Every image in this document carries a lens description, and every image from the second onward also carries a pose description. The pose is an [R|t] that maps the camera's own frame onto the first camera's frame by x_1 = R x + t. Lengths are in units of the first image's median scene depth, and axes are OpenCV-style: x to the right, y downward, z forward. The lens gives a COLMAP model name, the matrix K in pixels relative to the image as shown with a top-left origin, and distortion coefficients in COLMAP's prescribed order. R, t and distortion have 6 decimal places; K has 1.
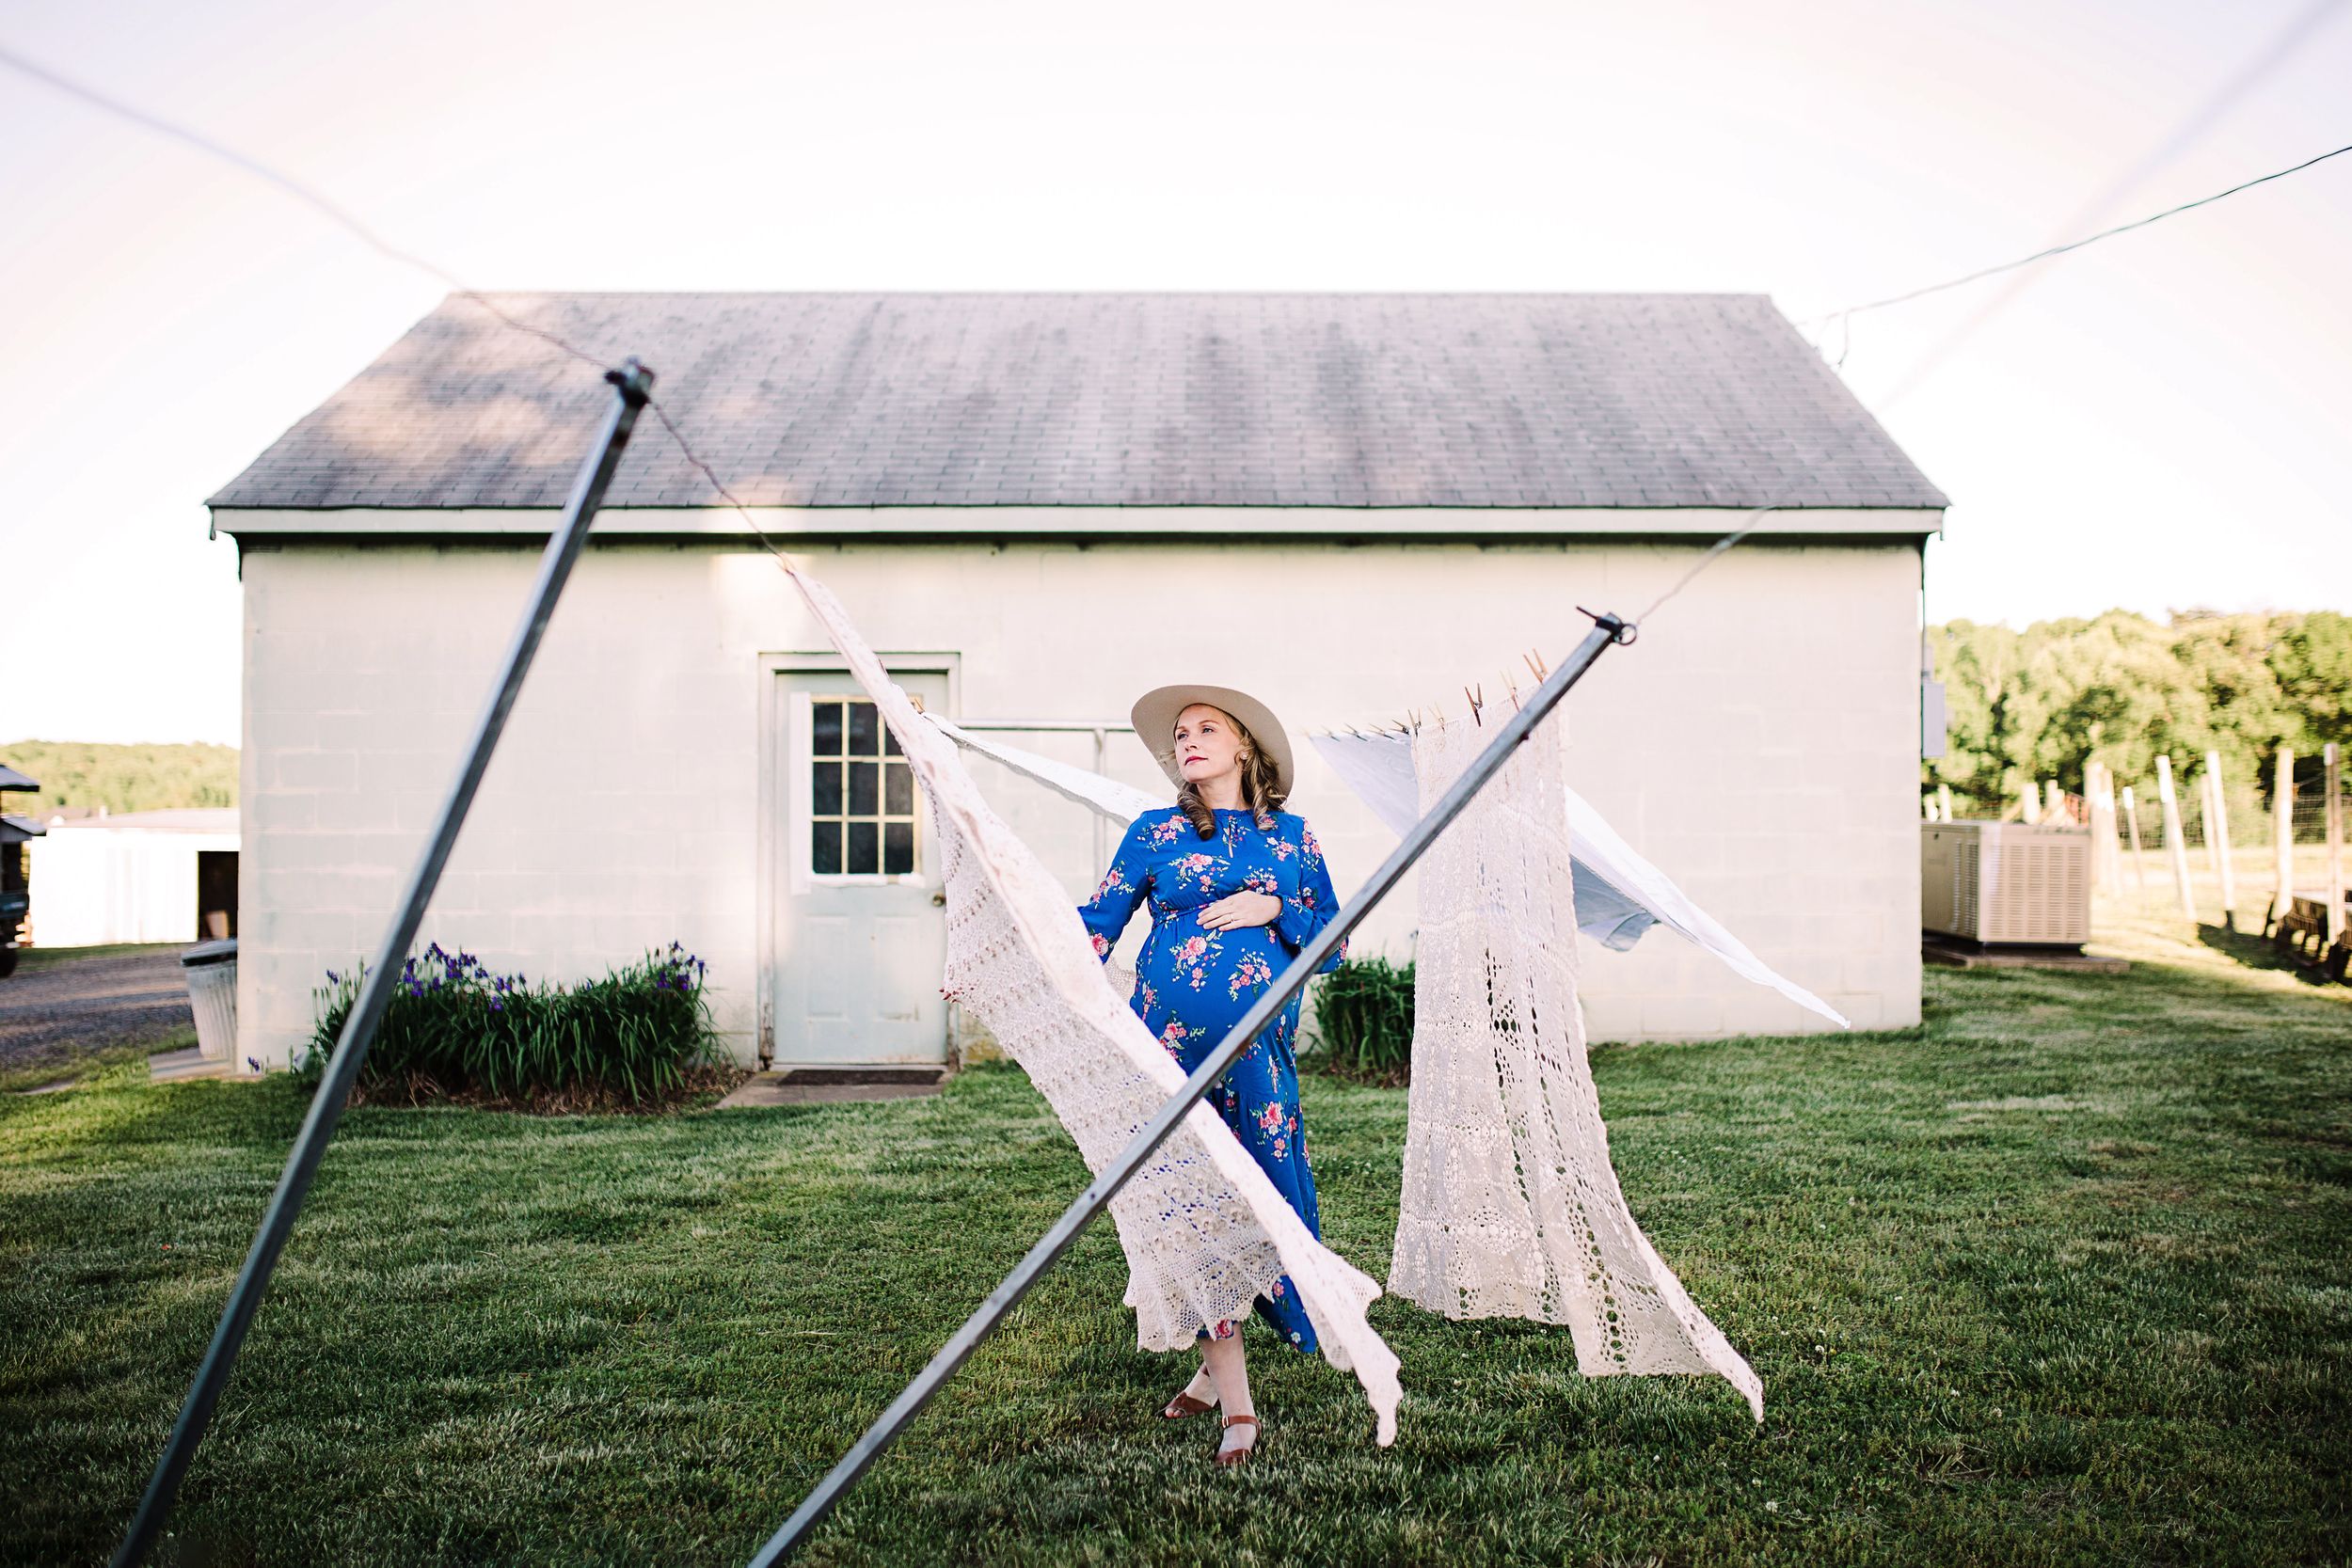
lens RADIAL K [[1703.0, 0, 1176.0], [0, 1703.0, 747.4], [0, 0, 1]] dist [0.005184, 0.054882]
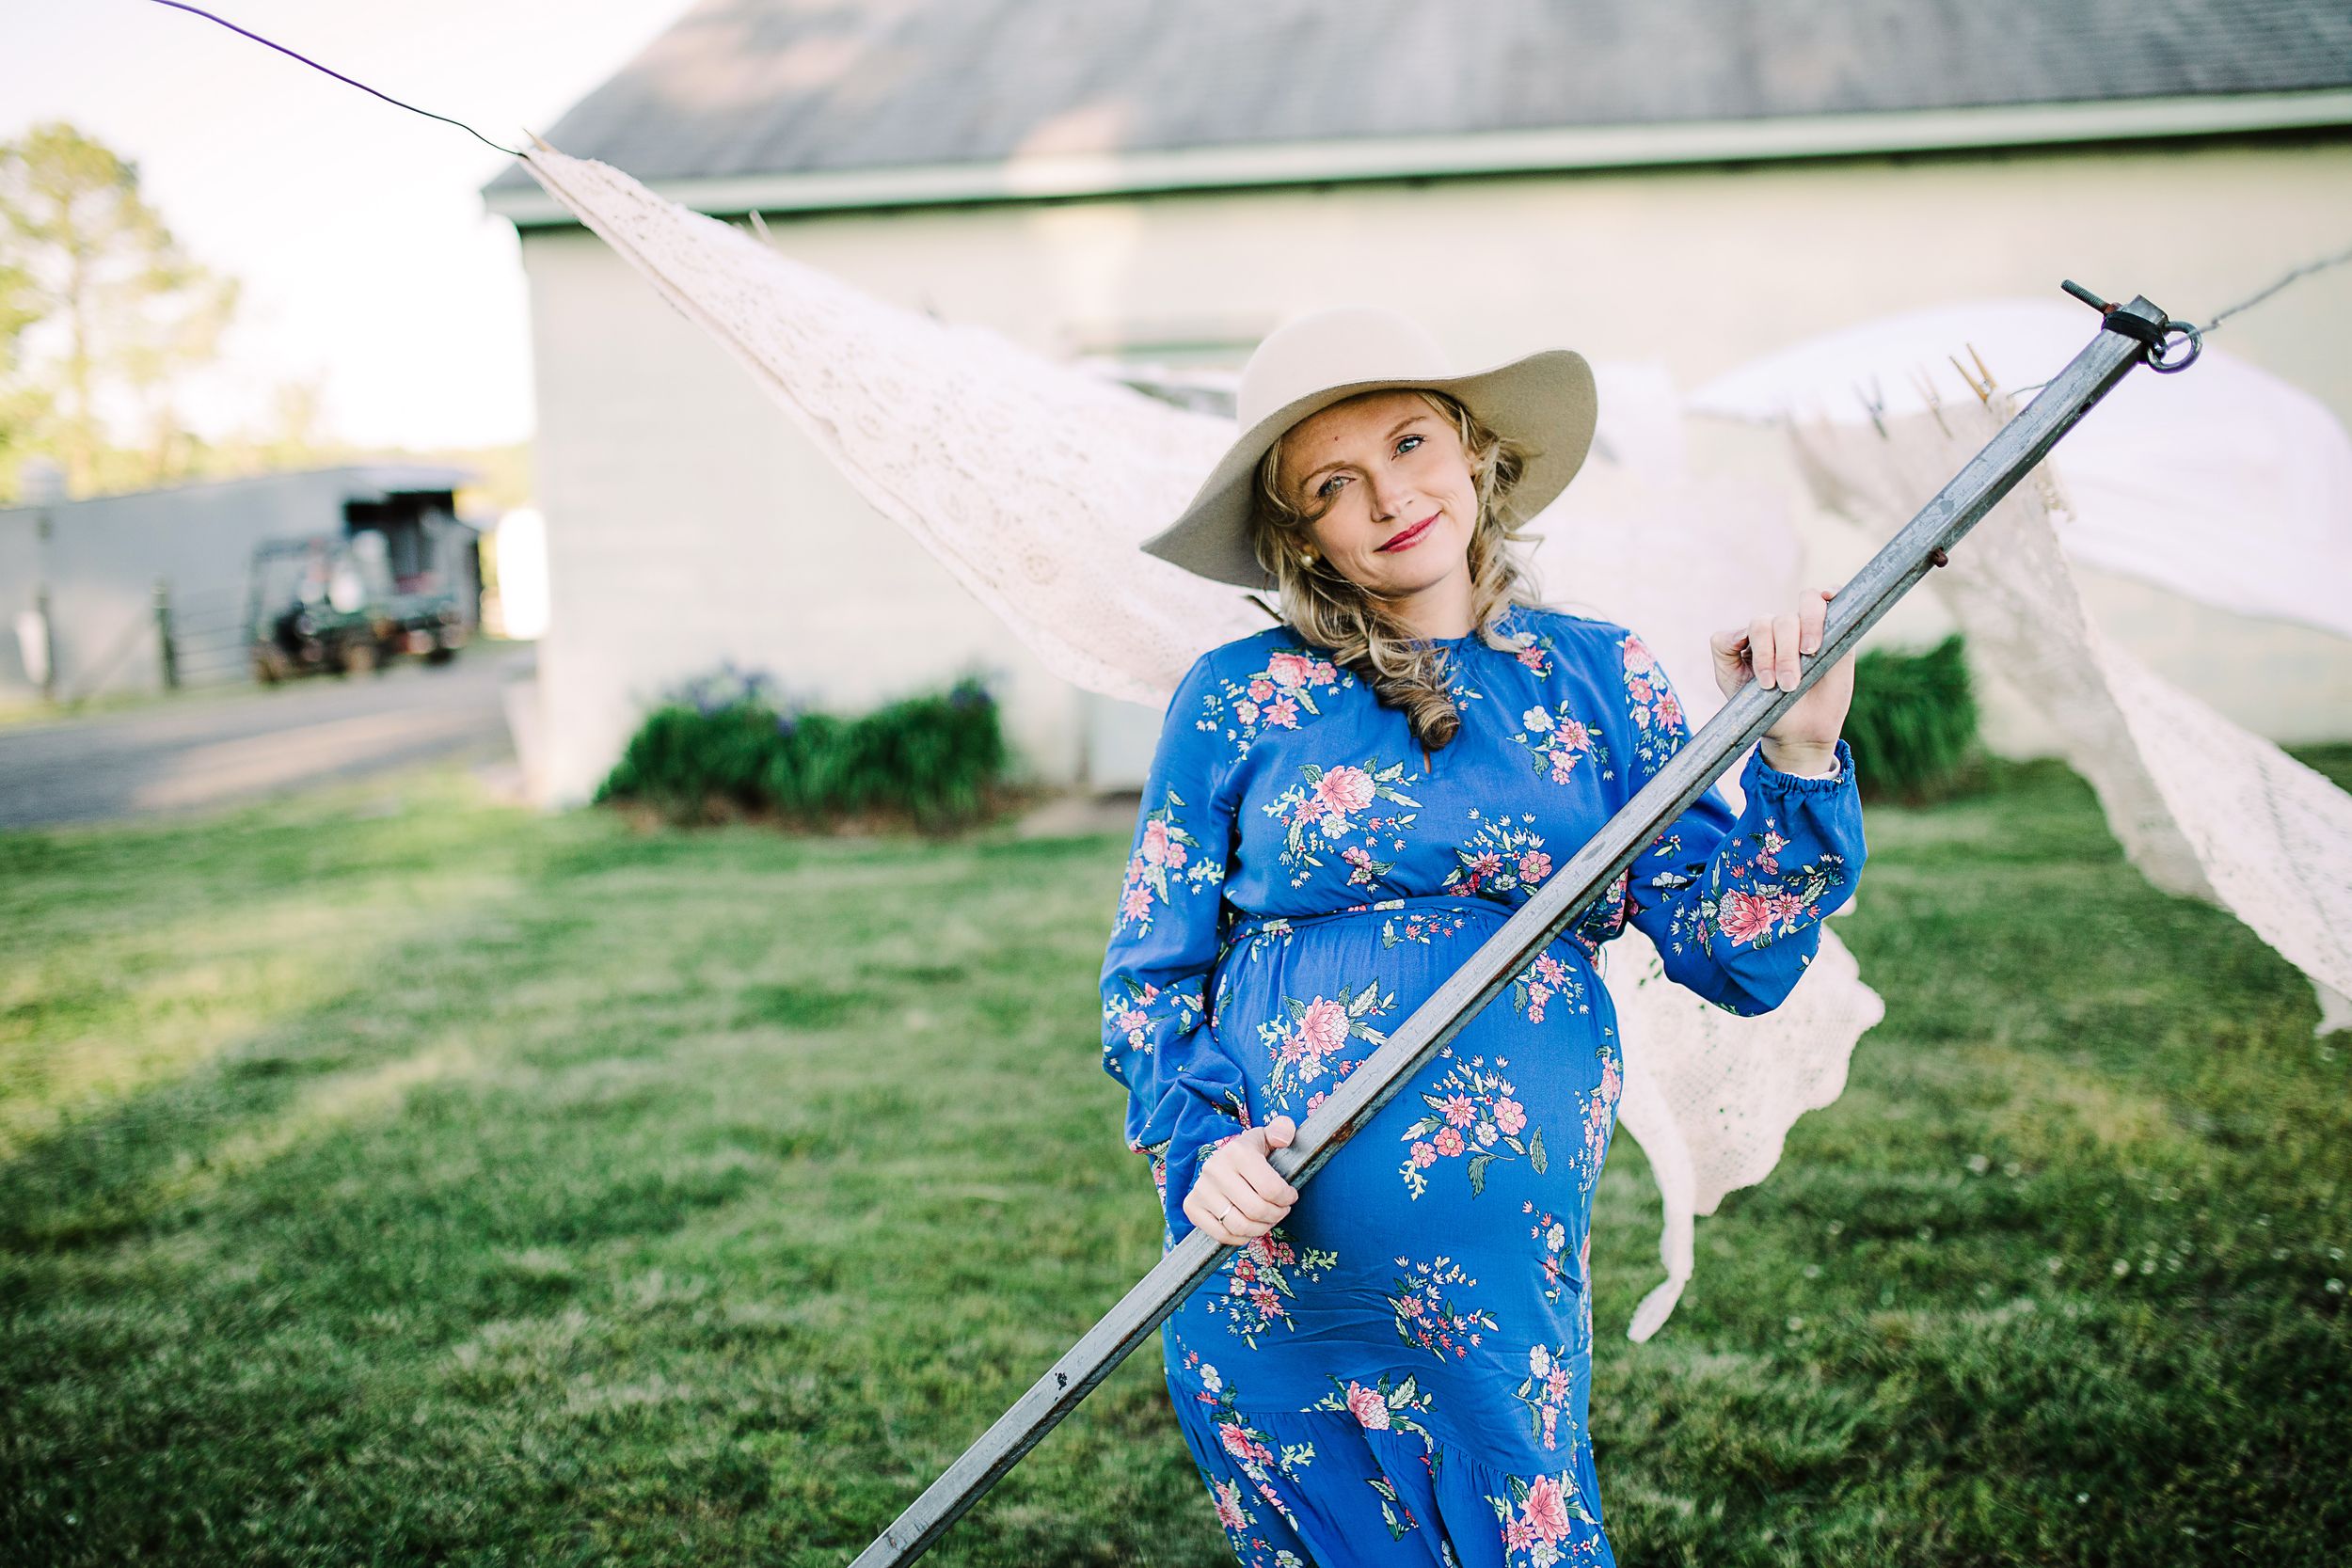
lens RADIAL K [[1703.0, 0, 1176.0], [0, 1703.0, 747.4], [0, 0, 1]] dist [0.005184, 0.054882]
pose [[0.974160, 0.034668, -0.223182, 0.057236], [0.008023, 0.982214, 0.187592, -0.028443], [0.225716, -0.184535, 0.956556, 0.257455]]
